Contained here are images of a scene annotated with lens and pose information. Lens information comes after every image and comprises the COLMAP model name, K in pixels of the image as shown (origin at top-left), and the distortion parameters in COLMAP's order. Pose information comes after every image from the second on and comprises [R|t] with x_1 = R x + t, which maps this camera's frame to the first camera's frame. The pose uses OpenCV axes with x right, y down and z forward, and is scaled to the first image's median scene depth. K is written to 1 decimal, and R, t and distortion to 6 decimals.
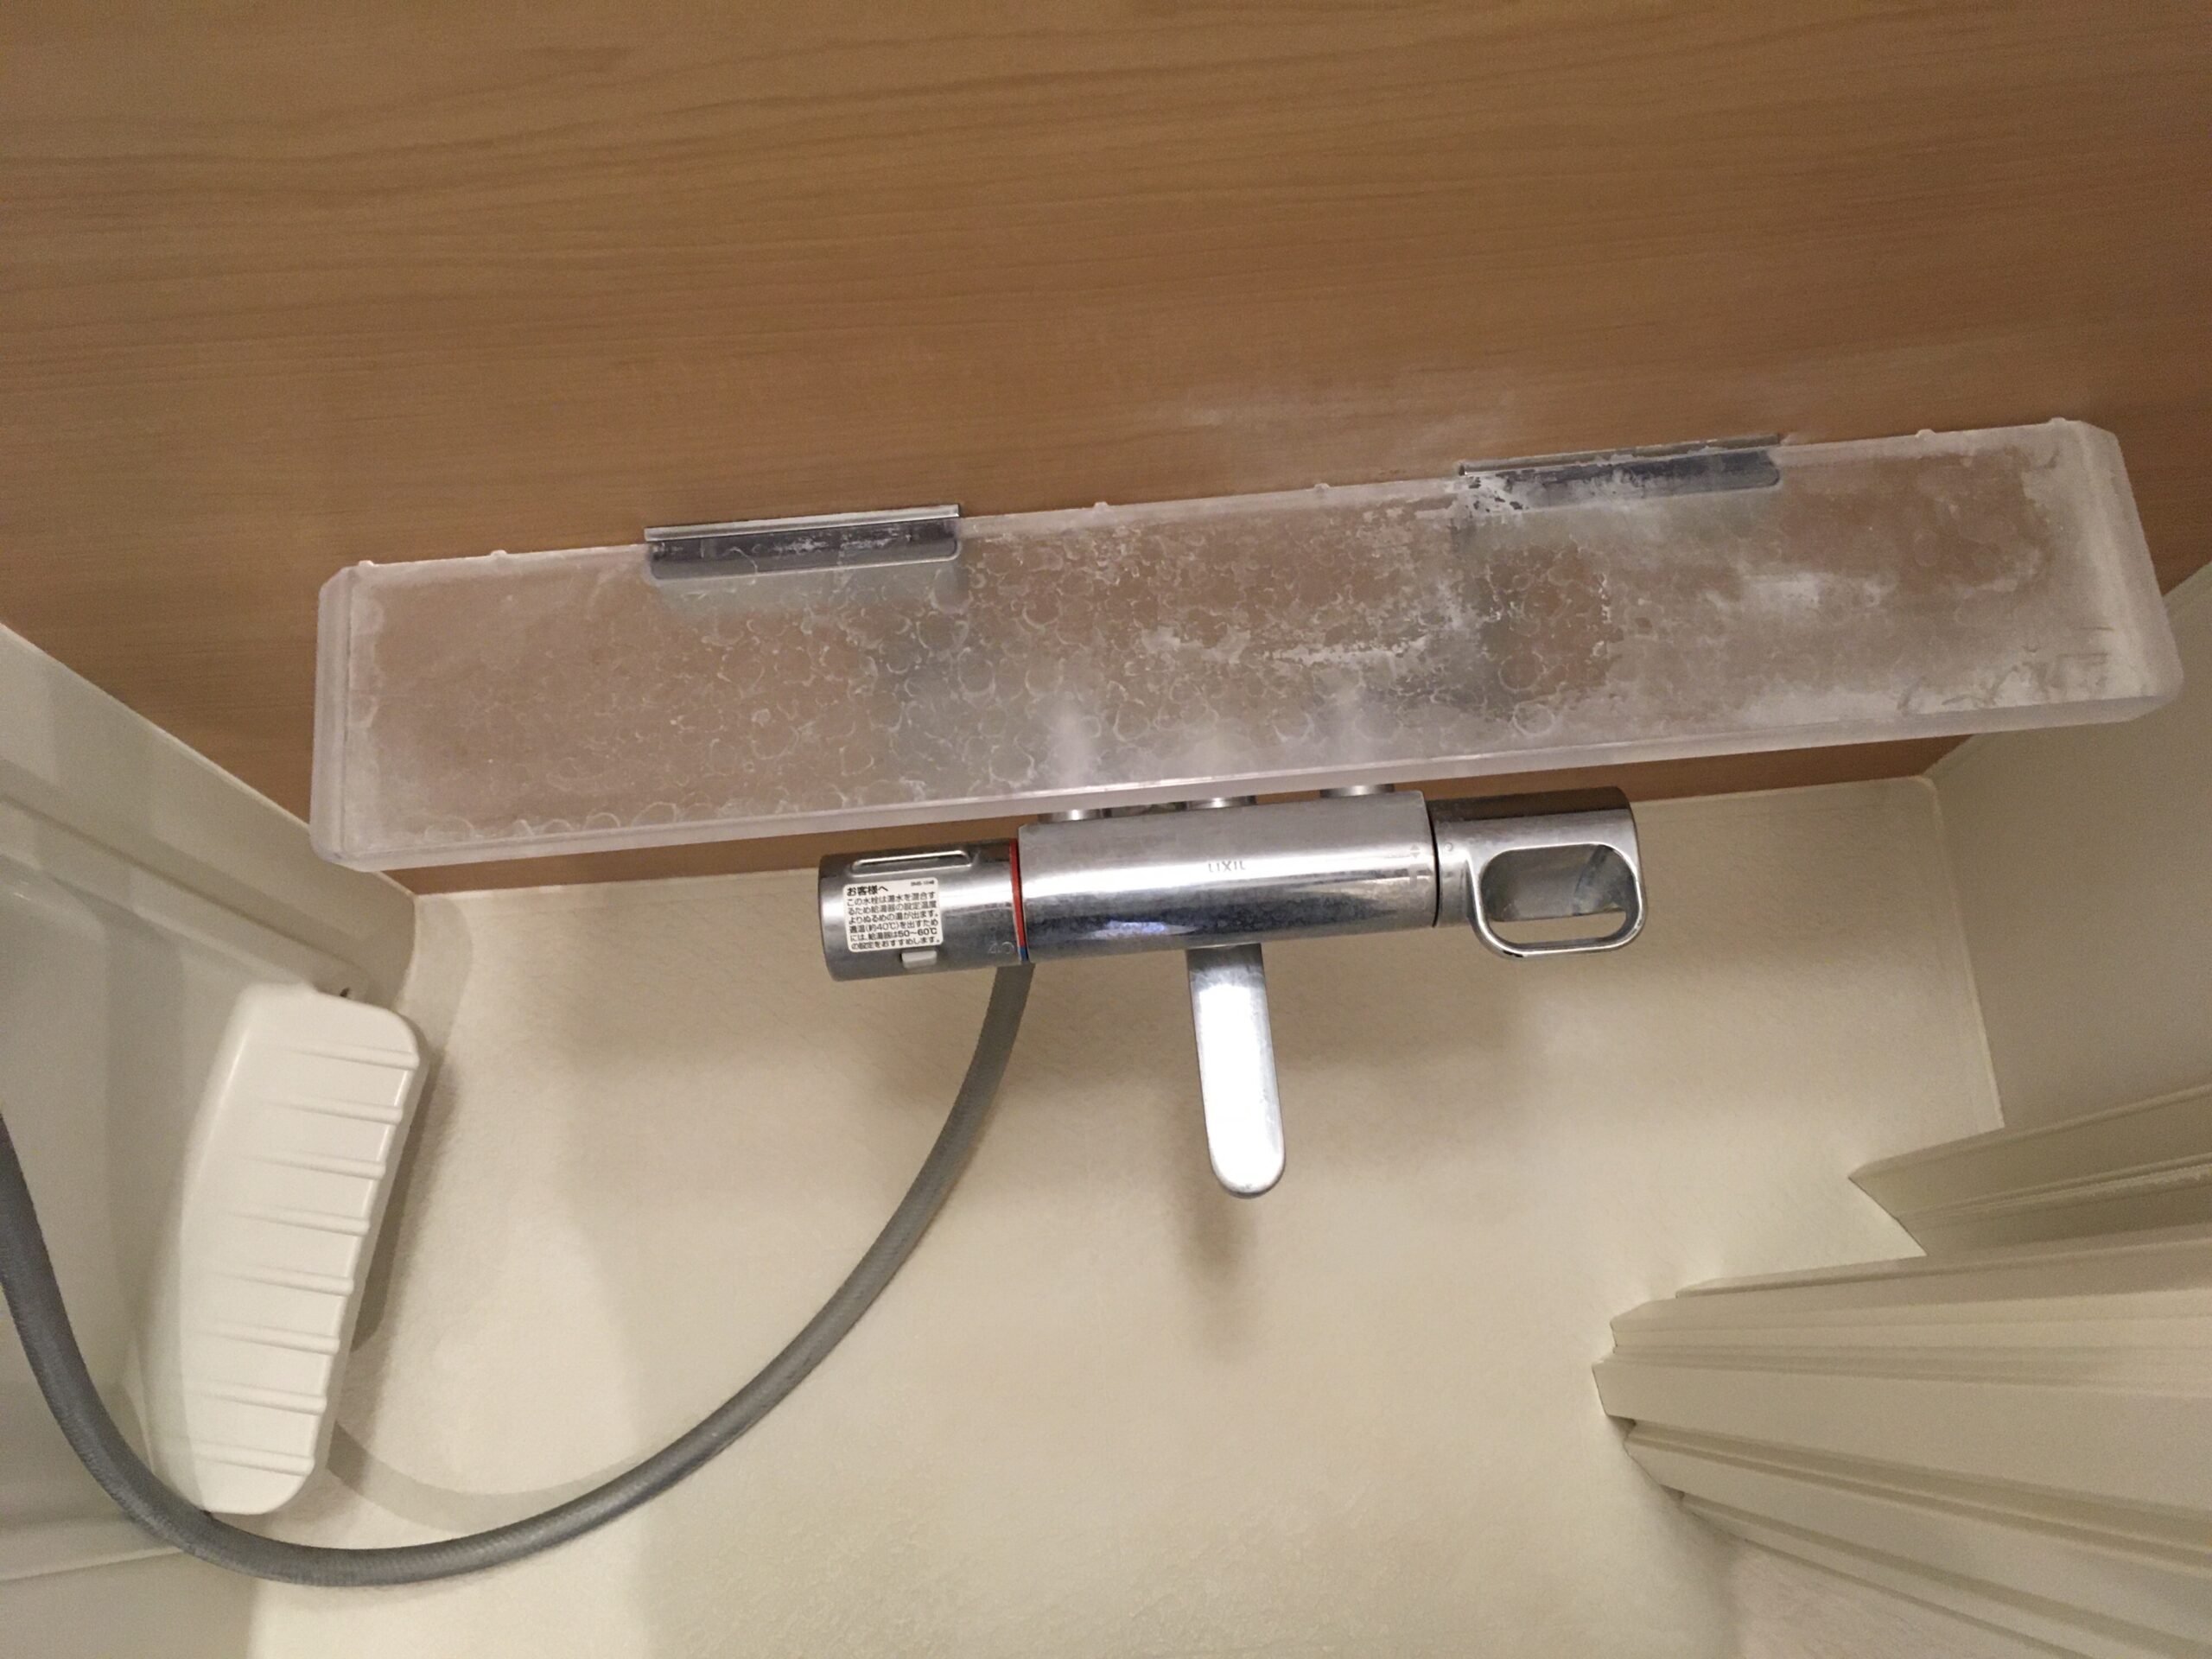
lens RADIAL K [[1947.0, 0, 1099.7], [0, 1947.0, 828.2], [0, 0, 1]] dist [0.000732, -0.001089]
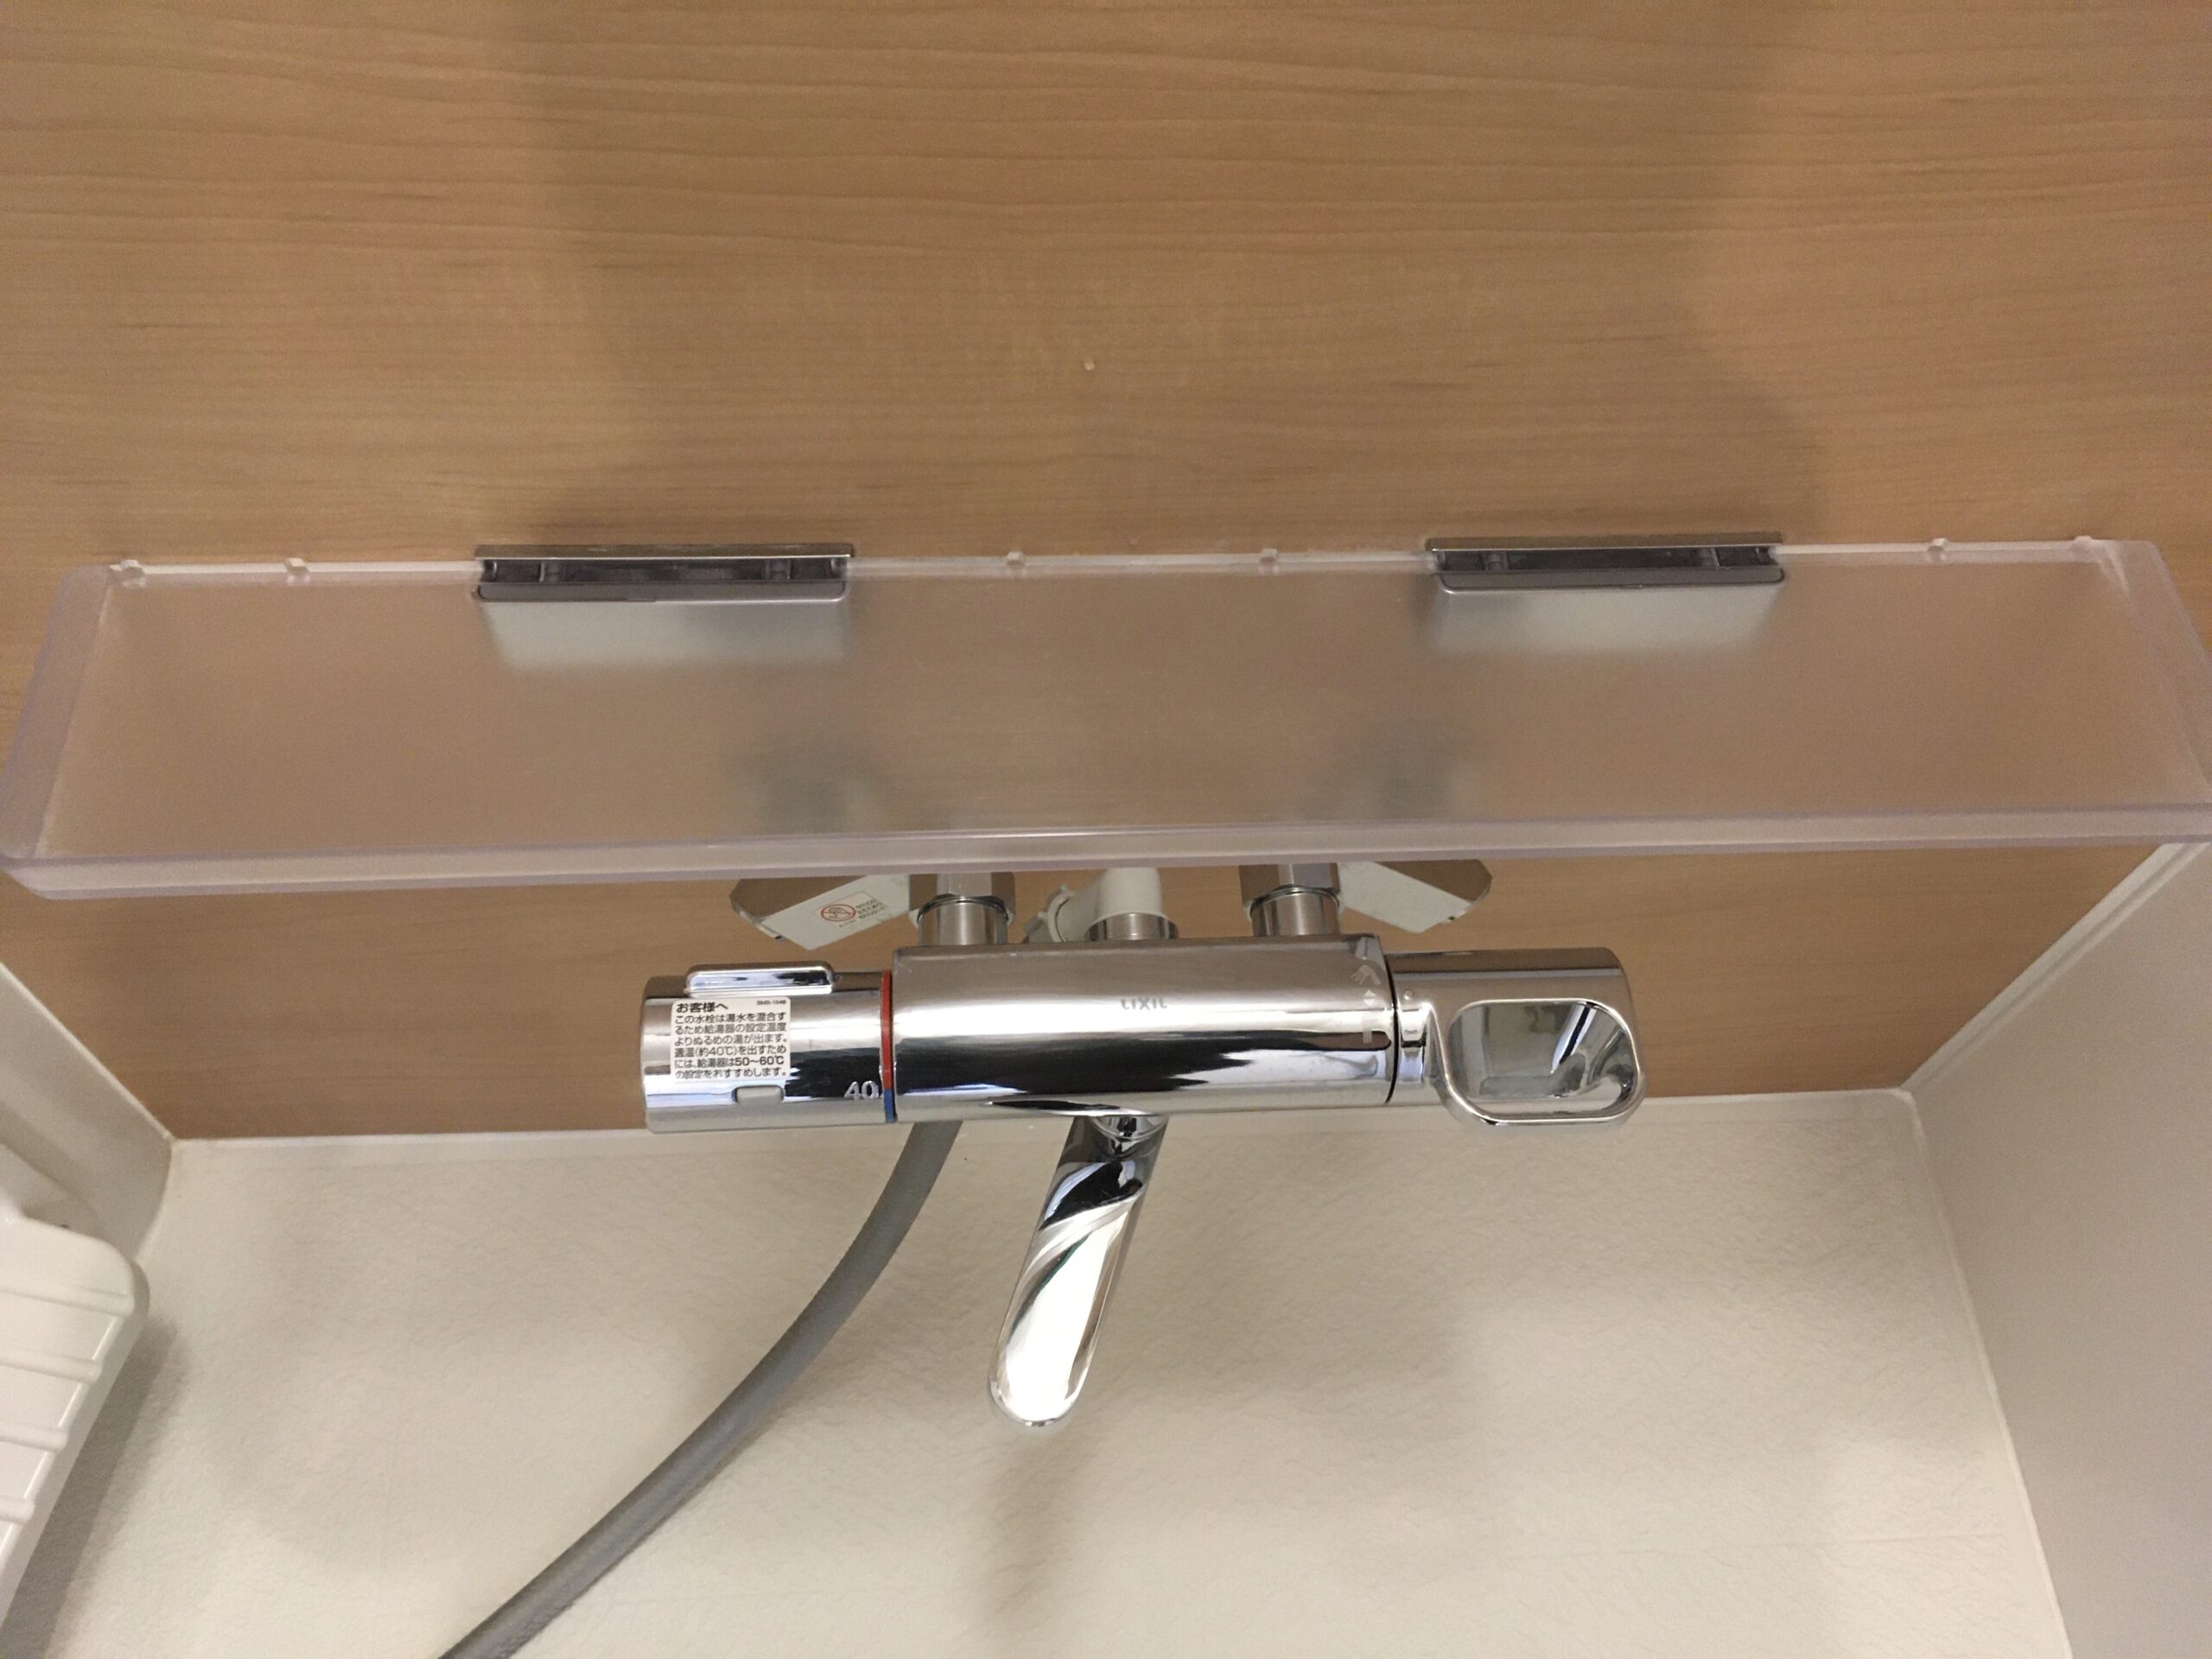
lens RADIAL K [[1947.0, 0, 1109.2], [0, 1947.0, 829.1], [0, 0, 1]] dist [0.000732, -0.001089]
pose [[0.997029, 0.056702, 0.052144, 0.003507], [-0.041291, 0.964820, -0.259650, 0.164470], [-0.065032, 0.256725, 0.964294, 0.186748]]
